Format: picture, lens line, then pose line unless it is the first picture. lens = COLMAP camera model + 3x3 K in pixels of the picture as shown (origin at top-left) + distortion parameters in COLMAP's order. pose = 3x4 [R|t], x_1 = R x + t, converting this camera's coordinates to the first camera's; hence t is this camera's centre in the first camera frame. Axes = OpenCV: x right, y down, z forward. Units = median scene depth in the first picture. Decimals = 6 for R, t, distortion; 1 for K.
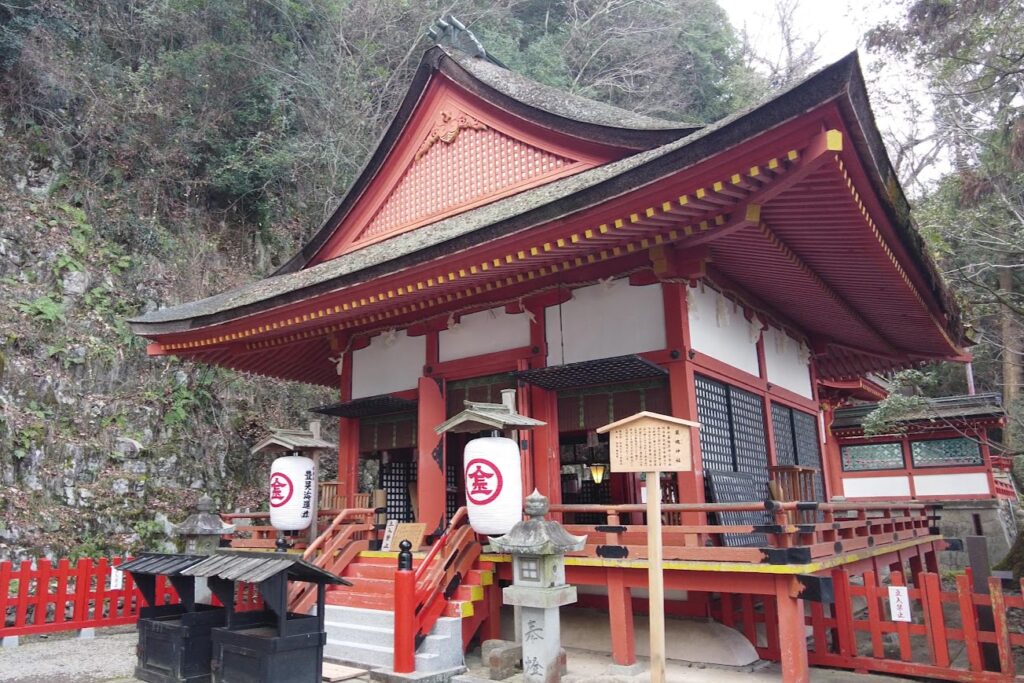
lens RADIAL K [[689.5, 0, 515.0], [0, 689.5, 333.0], [0, 0, 1]] dist [-0.034170, 0.003767]
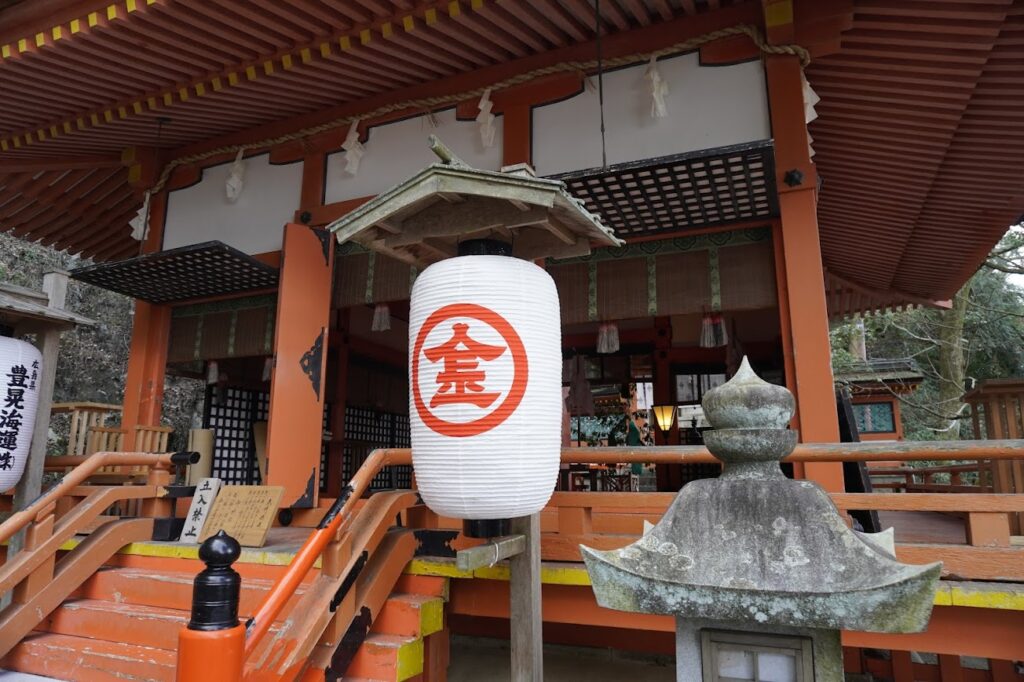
lens RADIAL K [[582.9, 0, 512.0], [0, 582.9, 341.0], [0, 0, 1]] dist [-0.033057, 0.000823]
pose [[0.967097, 0.071855, 0.244050, -0.078374], [-0.077252, 0.996932, 0.012606, 0.154476], [-0.242395, -0.031044, 0.969681, 0.558137]]
